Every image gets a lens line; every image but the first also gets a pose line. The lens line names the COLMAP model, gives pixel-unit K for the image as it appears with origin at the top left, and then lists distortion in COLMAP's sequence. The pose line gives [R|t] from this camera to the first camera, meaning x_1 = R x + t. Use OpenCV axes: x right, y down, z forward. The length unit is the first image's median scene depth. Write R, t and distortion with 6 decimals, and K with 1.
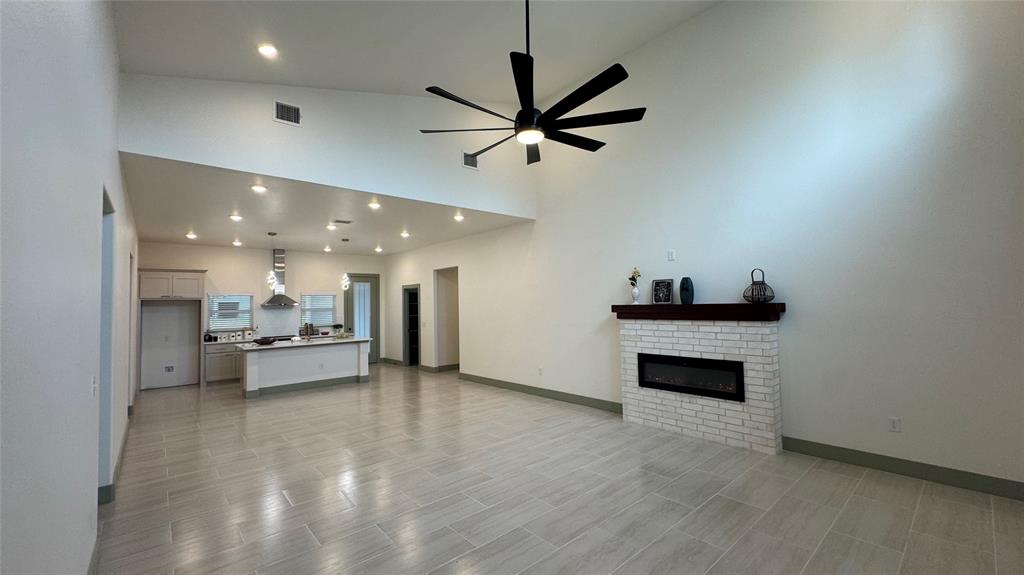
lens RADIAL K [[410.9, 0, 509.1], [0, 410.9, 288.0], [0, 0, 1]] dist [-0.001597, -0.000076]
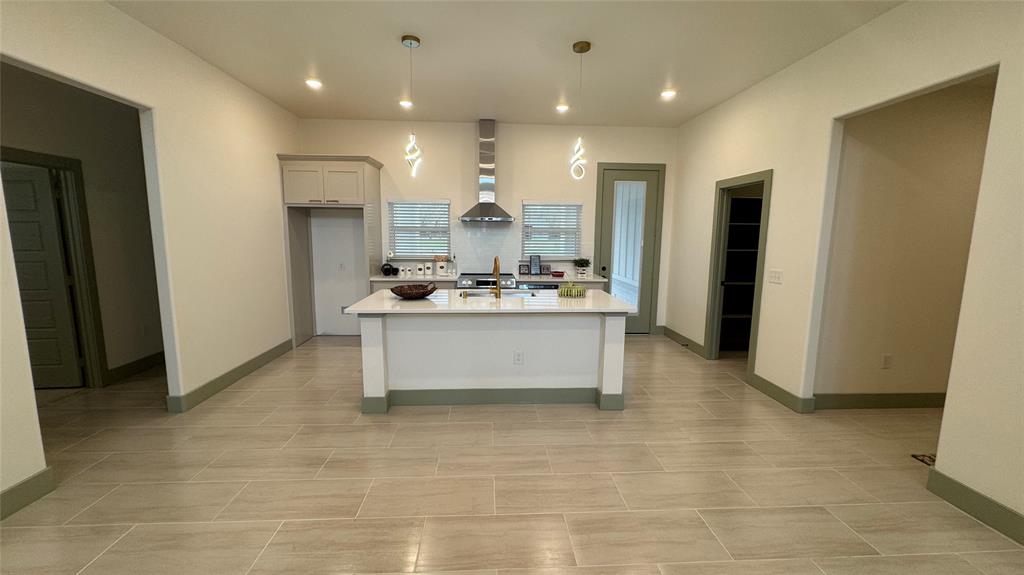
lens RADIAL K [[410.9, 0, 509.1], [0, 410.9, 288.0], [0, 0, 1]] dist [-0.001597, -0.000076]
pose [[0.789918, 0.111578, -0.602976, -0.171478], [-0.000856, 0.983506, 0.180872, 0.030043], [0.613212, -0.142358, 0.776985, 0.547987]]
